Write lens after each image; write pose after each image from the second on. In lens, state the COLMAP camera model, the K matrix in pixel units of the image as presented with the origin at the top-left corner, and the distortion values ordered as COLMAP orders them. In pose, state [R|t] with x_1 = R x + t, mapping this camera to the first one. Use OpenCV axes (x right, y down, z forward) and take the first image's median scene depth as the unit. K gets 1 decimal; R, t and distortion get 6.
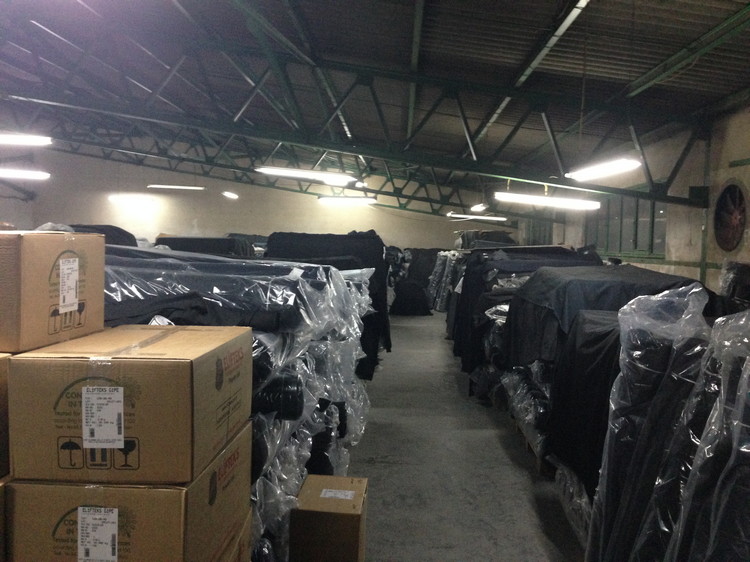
lens RADIAL K [[681.3, 0, 371.4], [0, 681.3, 284.1], [0, 0, 1]] dist [0.077130, -0.144469]
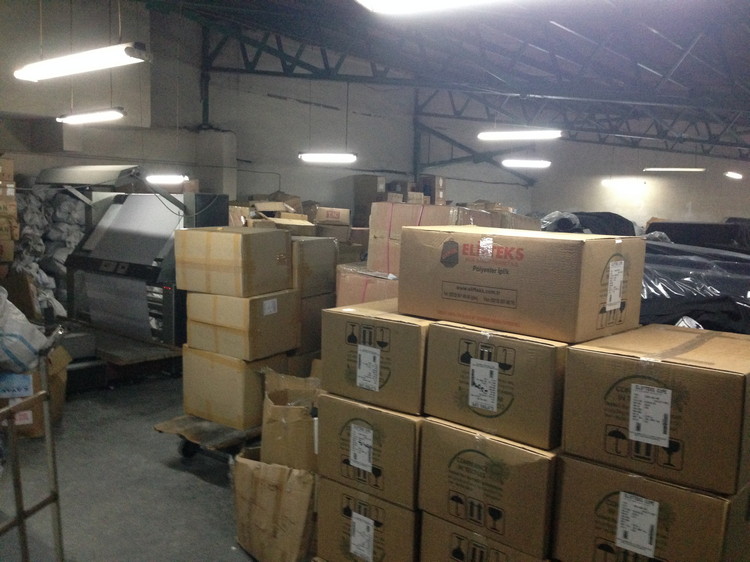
lens RADIAL K [[681.3, 0, 371.4], [0, 681.3, 284.1], [0, 0, 1]] dist [0.077130, -0.144469]
pose [[0.781131, 0.070667, -0.620355, -0.047046], [-0.053972, 0.997498, 0.045668, -0.020446], [0.622030, -0.002191, 0.782991, -0.062806]]
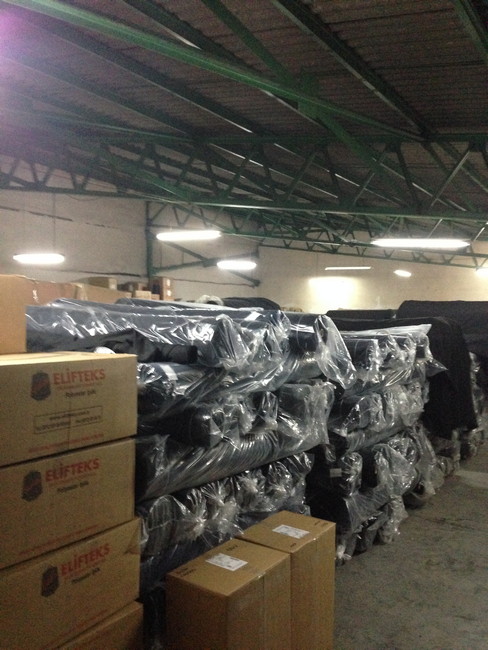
lens RADIAL K [[590.4, 0, 244.0], [0, 590.4, 325.0], [0, 0, 1]] dist [0.077130, -0.144469]
pose [[0.864104, -0.008109, -0.503249, 0.389330], [-0.019107, 0.998621, -0.048899, 0.048752], [0.502951, 0.051869, 0.862757, 0.208270]]
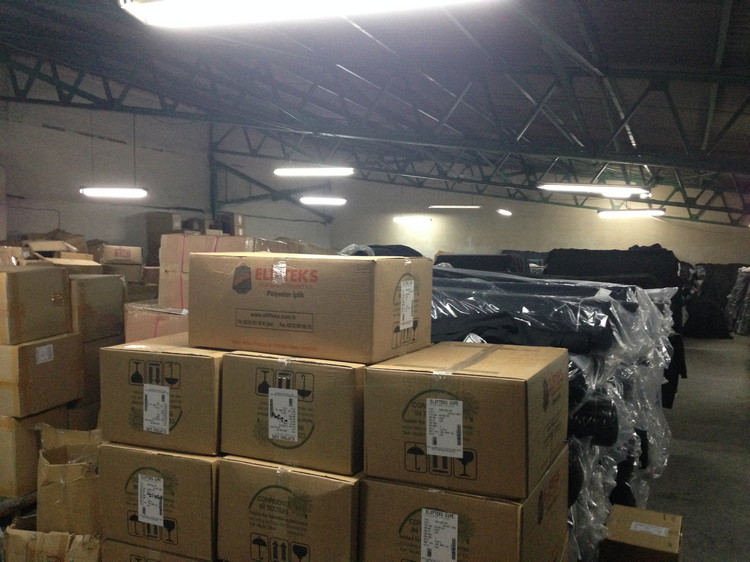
lens RADIAL K [[679.7, 0, 375.4], [0, 679.7, 282.3], [0, 0, 1]] dist [0.092220, -0.164173]
pose [[0.928012, 0.004219, -0.372528, -0.053533], [-0.013799, 0.999639, -0.023054, -0.005860], [0.372296, 0.026535, 0.927735, -0.029311]]
